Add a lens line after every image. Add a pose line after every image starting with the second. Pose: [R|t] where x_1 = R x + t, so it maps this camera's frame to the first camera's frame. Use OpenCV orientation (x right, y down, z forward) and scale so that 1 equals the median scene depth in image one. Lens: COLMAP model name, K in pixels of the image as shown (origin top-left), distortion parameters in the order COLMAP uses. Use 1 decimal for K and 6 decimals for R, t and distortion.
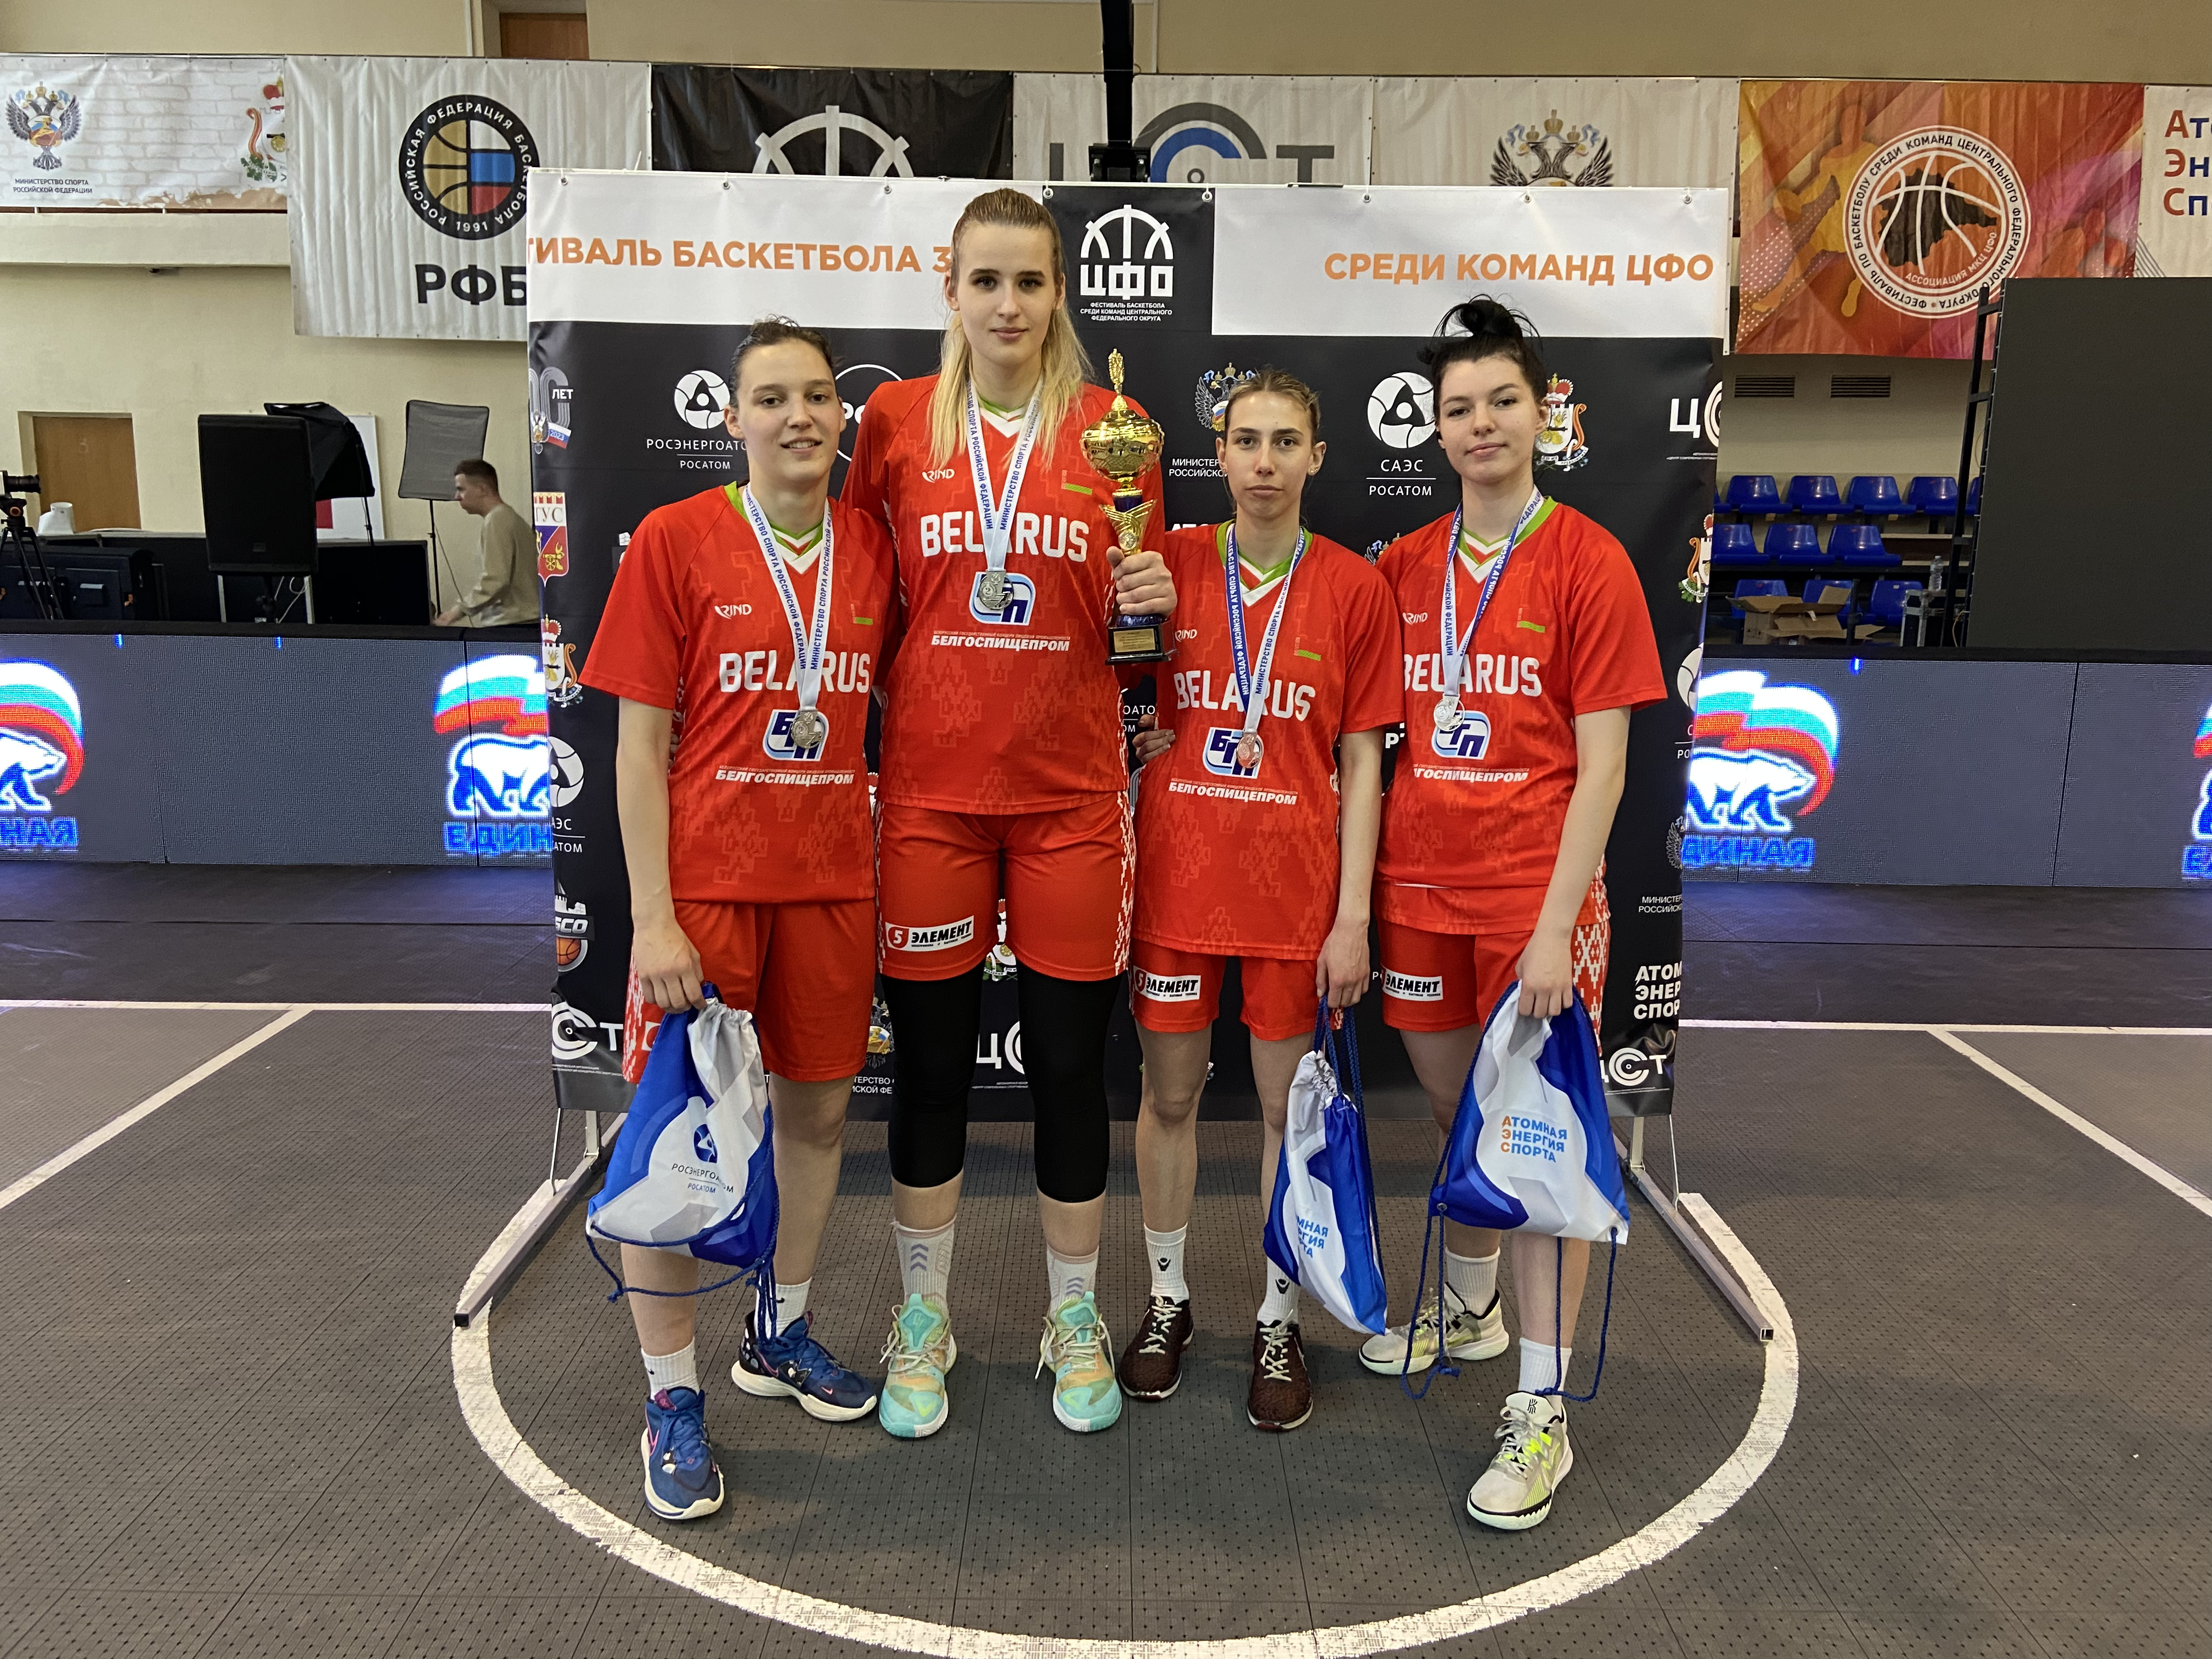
lens RADIAL K [[1951.1, 0, 1087.0], [0, 1951.1, 850.1], [0, 0, 1]] dist [0.129301, -0.218440]
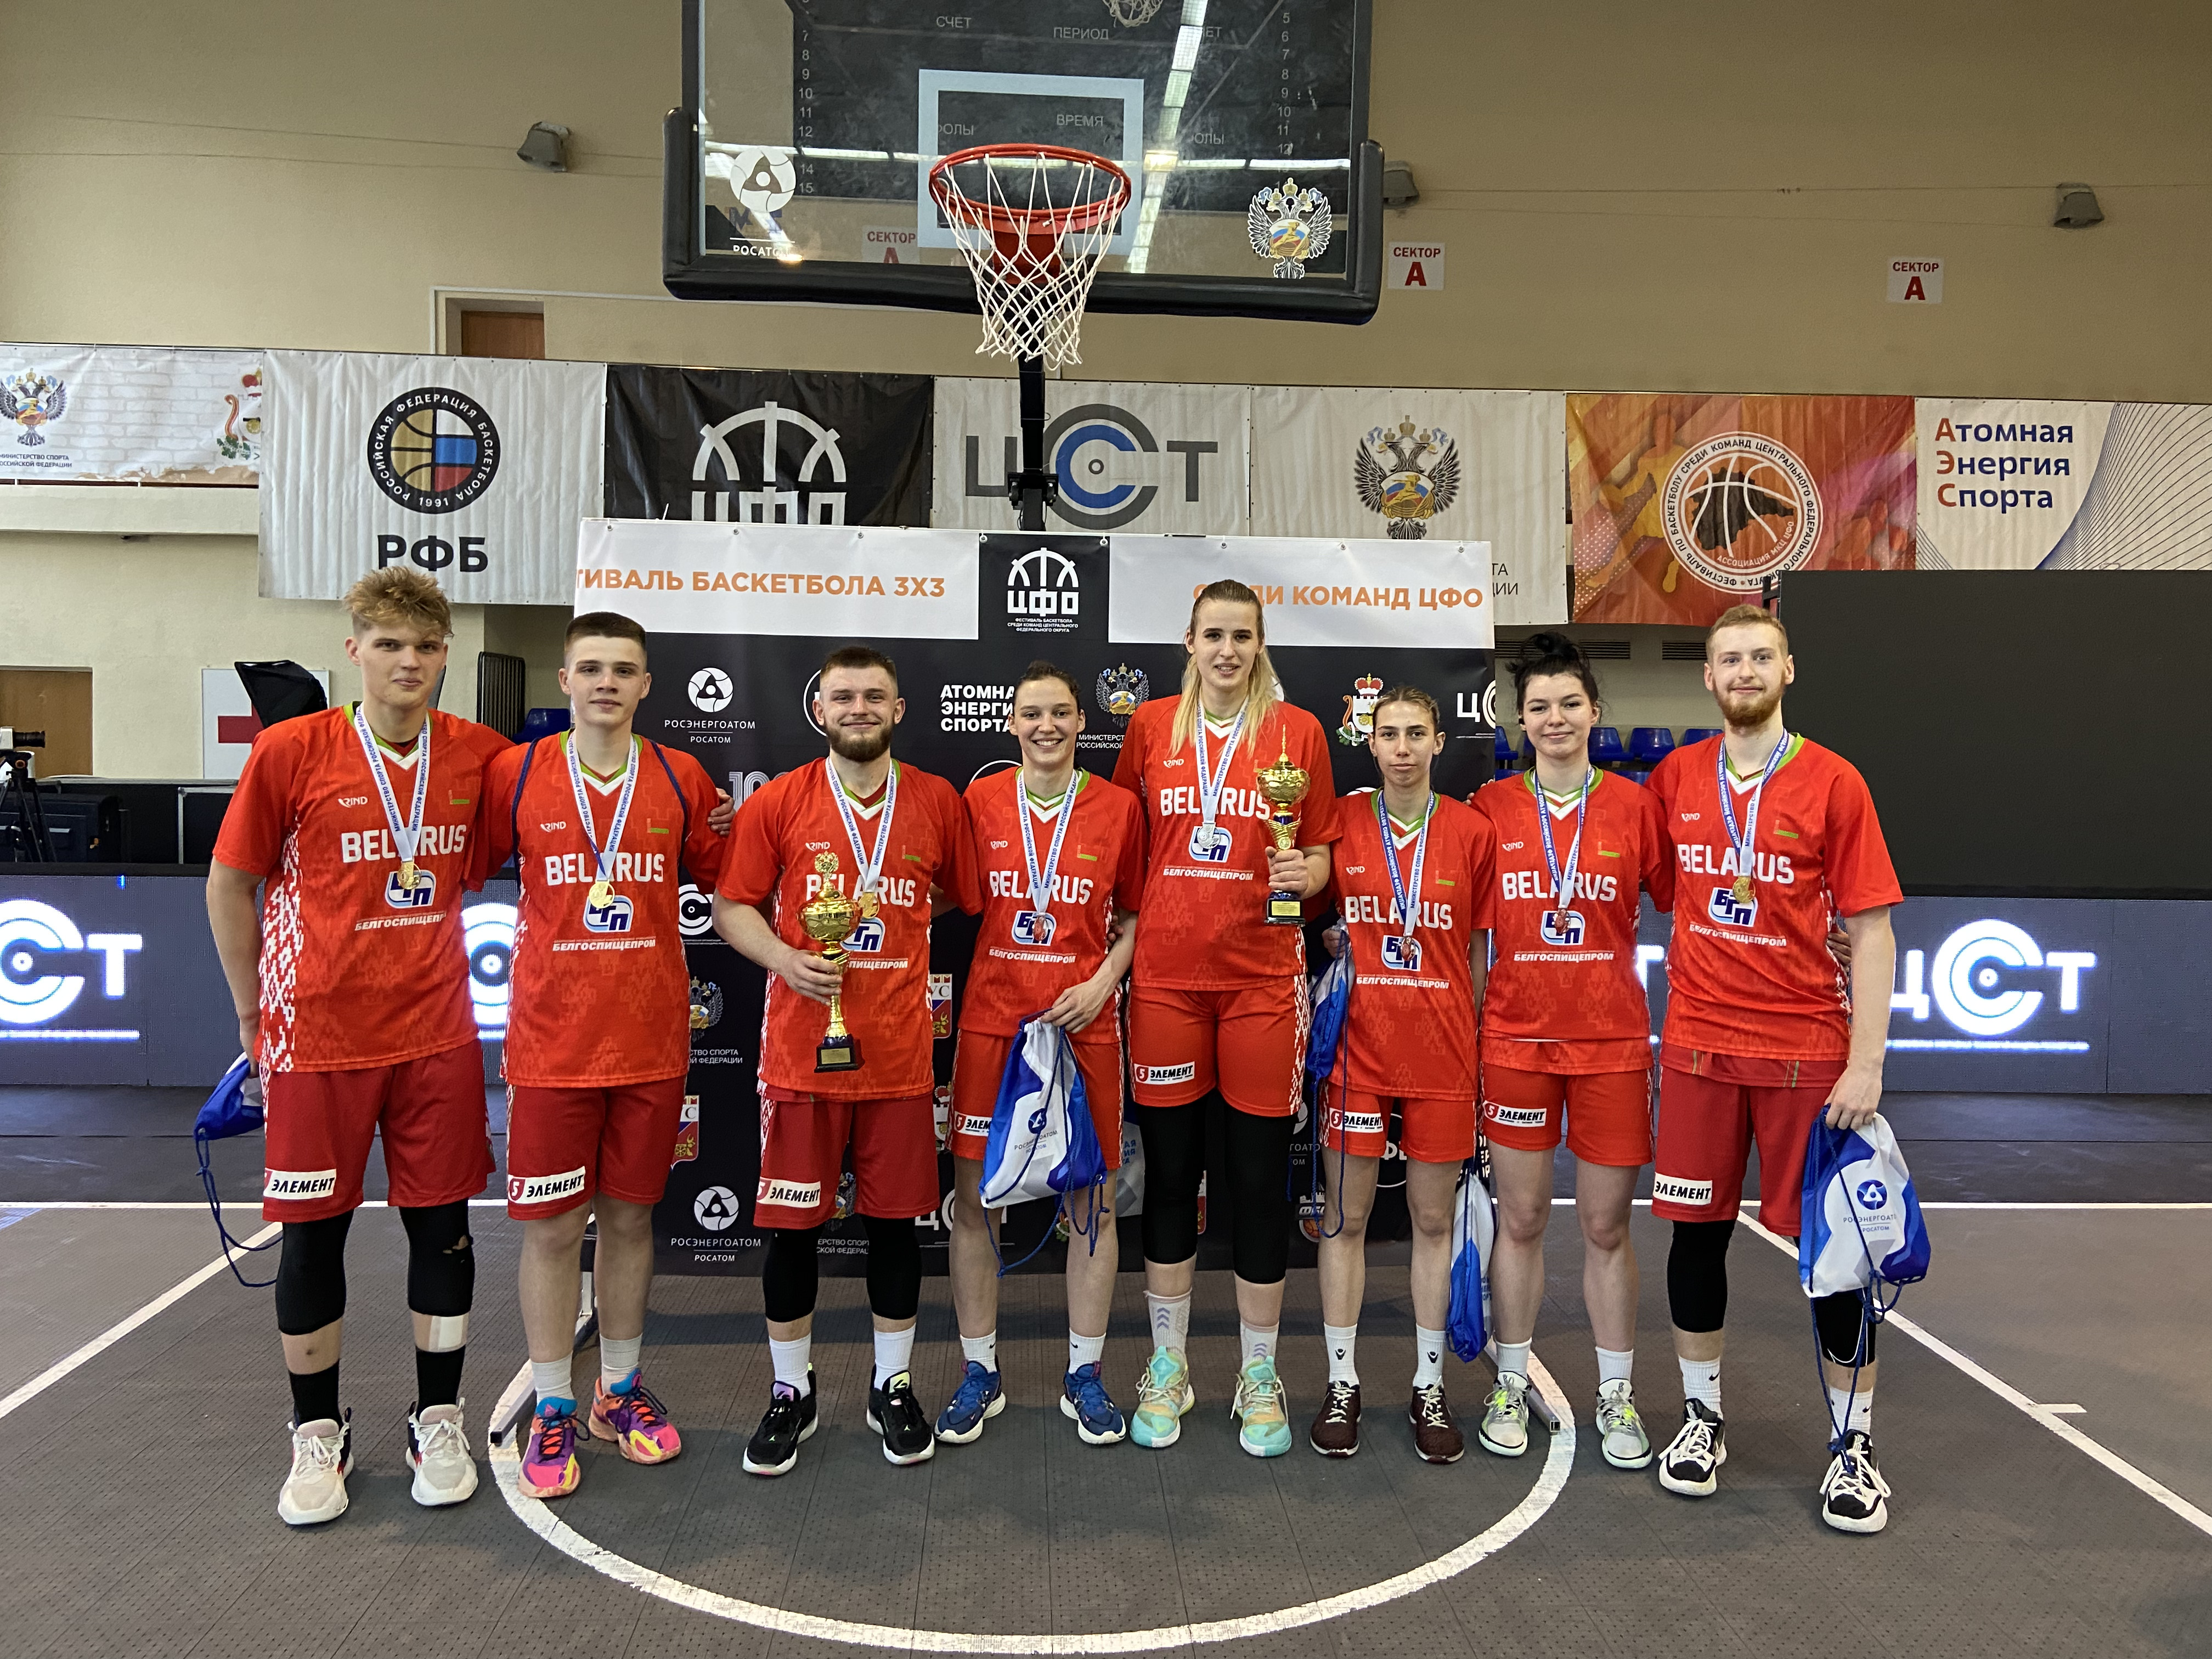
lens RADIAL K [[1951.1, 0, 1136.3], [0, 1951.1, 775.9], [0, 0, 1]] dist [0.129301, -0.218440]
pose [[0.997329, 0.001312, 0.073022, -0.010240], [0.010089, 0.987778, -0.155538, 0.022580], [-0.072333, 0.155859, 0.985127, -0.219337]]
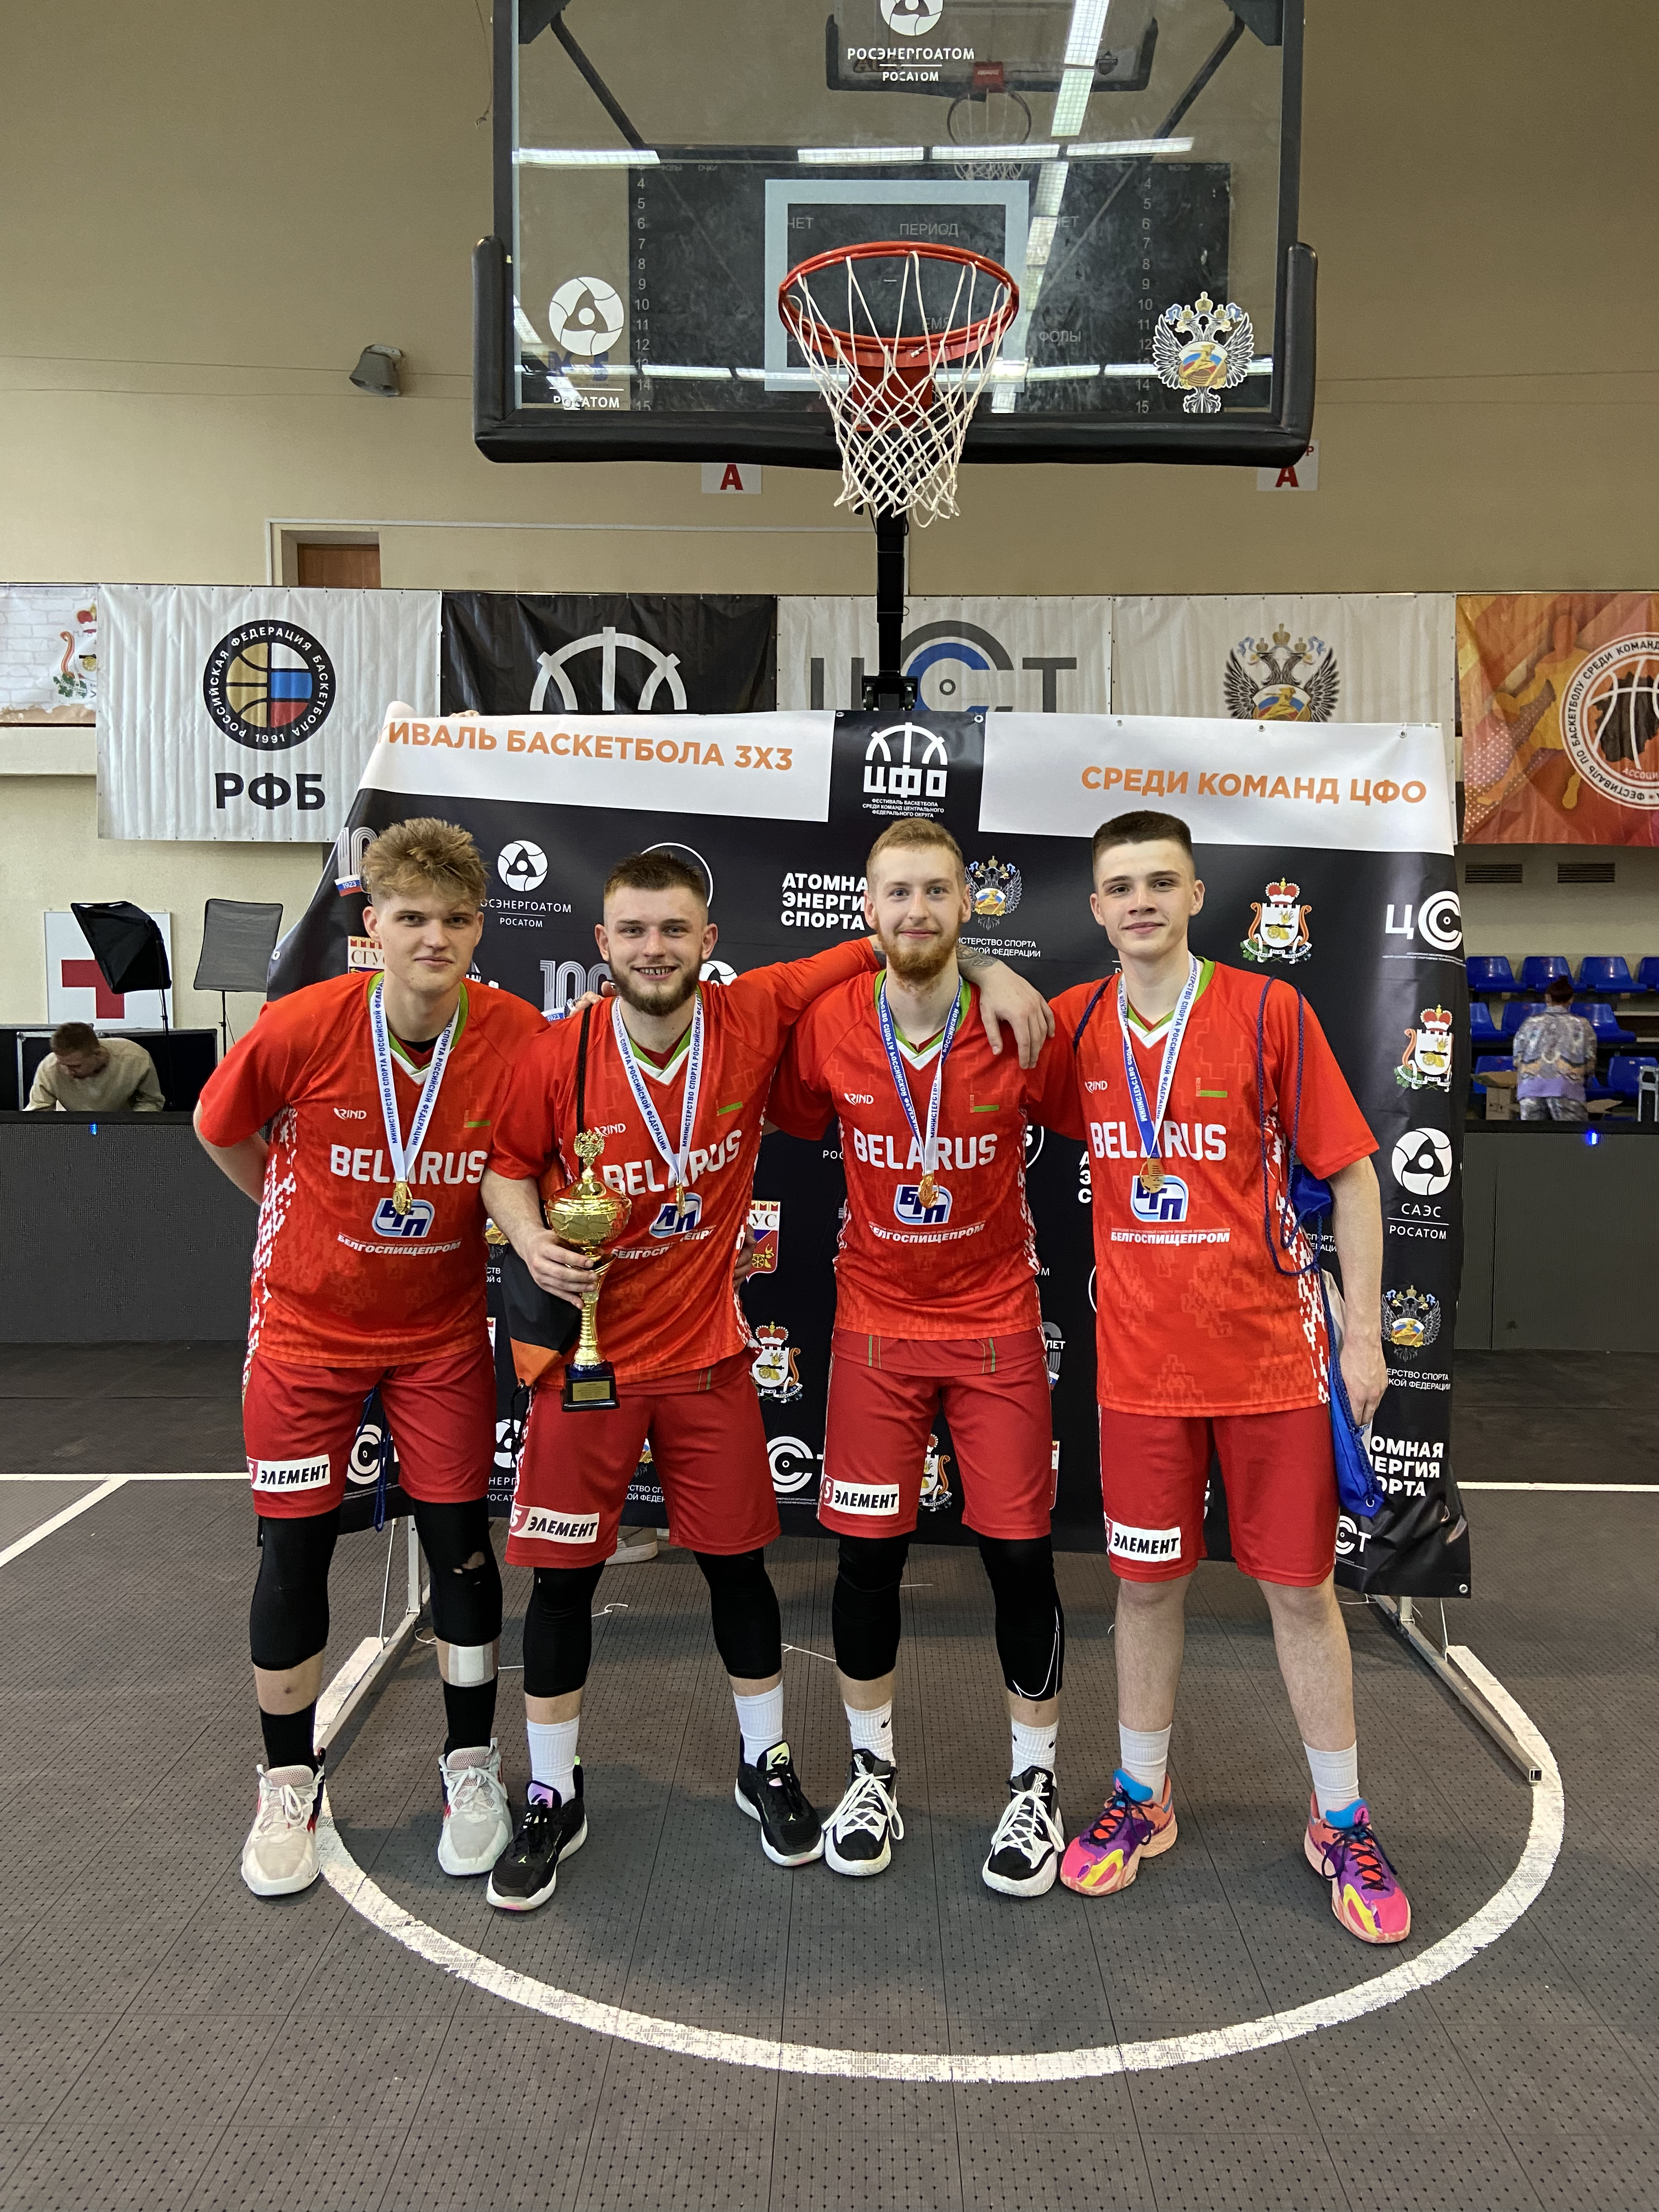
lens RADIAL K [[1951.1, 0, 827.3], [0, 1951.1, 1070.8], [0, 0, 1]] dist [0.129301, -0.218440]
pose [[0.999961, -0.007492, -0.004663, -0.019366], [0.006829, 0.991652, -0.128758, 0.004714], [0.005589, 0.128721, 0.991665, -0.076736]]
